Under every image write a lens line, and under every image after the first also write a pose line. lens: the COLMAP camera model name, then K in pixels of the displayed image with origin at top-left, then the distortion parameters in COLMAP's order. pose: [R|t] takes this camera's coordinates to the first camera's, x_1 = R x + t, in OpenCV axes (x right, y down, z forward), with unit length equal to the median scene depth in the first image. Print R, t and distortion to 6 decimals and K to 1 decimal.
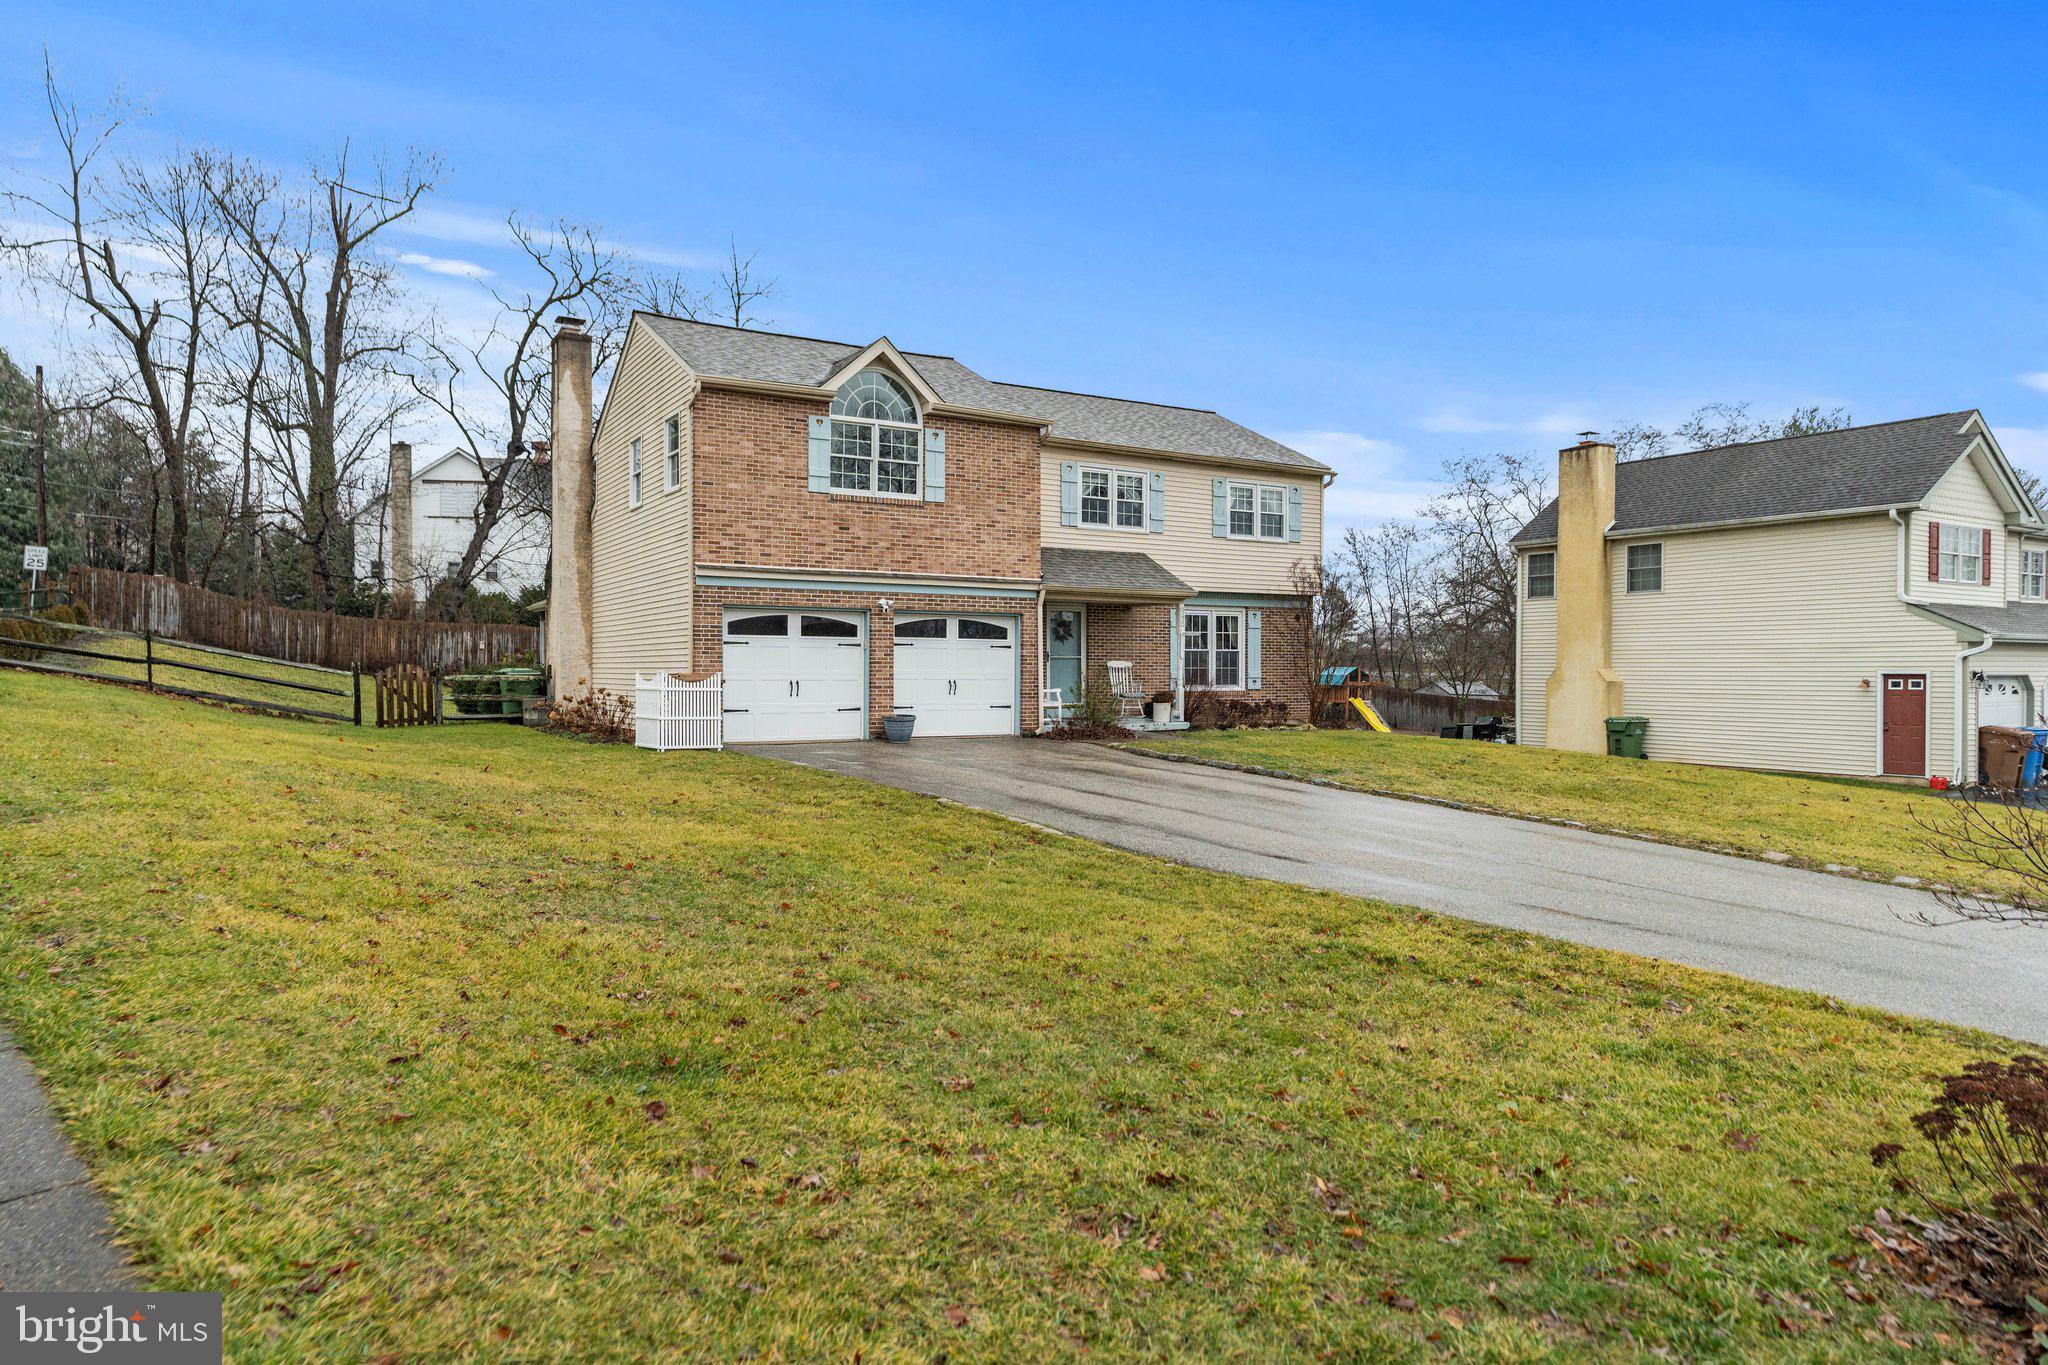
lens RADIAL K [[1254.3, 0, 1024.0], [0, 1254.3, 682.5], [0, 0, 1]] dist [-0.035998, -0.000238]
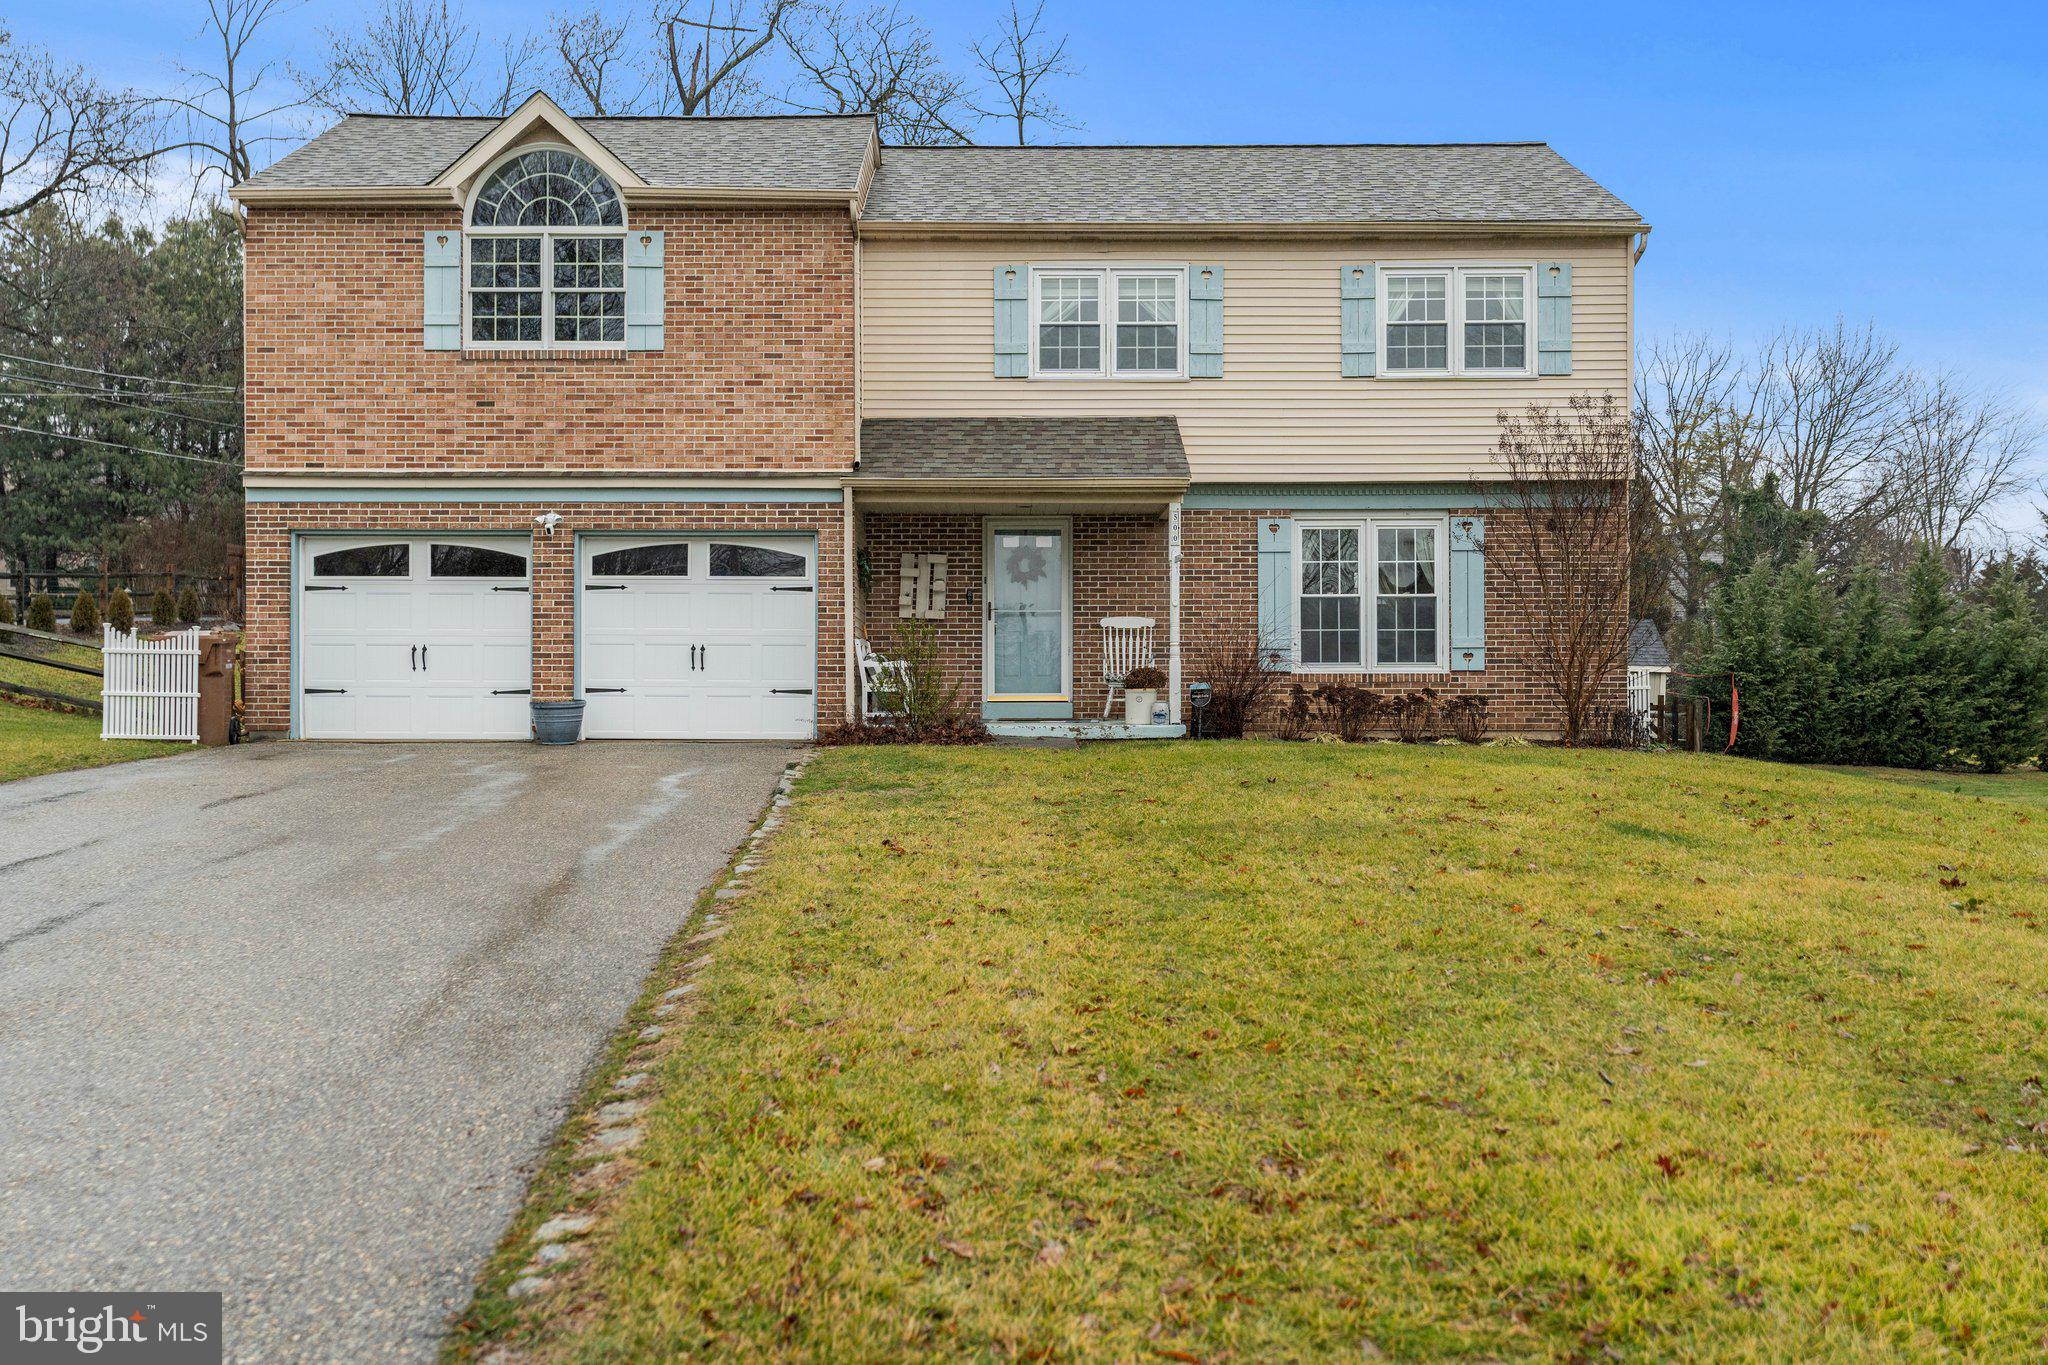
lens RADIAL K [[1989.0, 0, 1024.0], [0, 1989.0, 682.5], [0, 0, 1]] dist [0.003645, -0.001271]
pose [[0.847955, -0.009076, -0.529990, 0.579386], [-0.003510, 0.999735, -0.022737, 0.036900], [0.530056, 0.021141, 0.847699, 0.278434]]
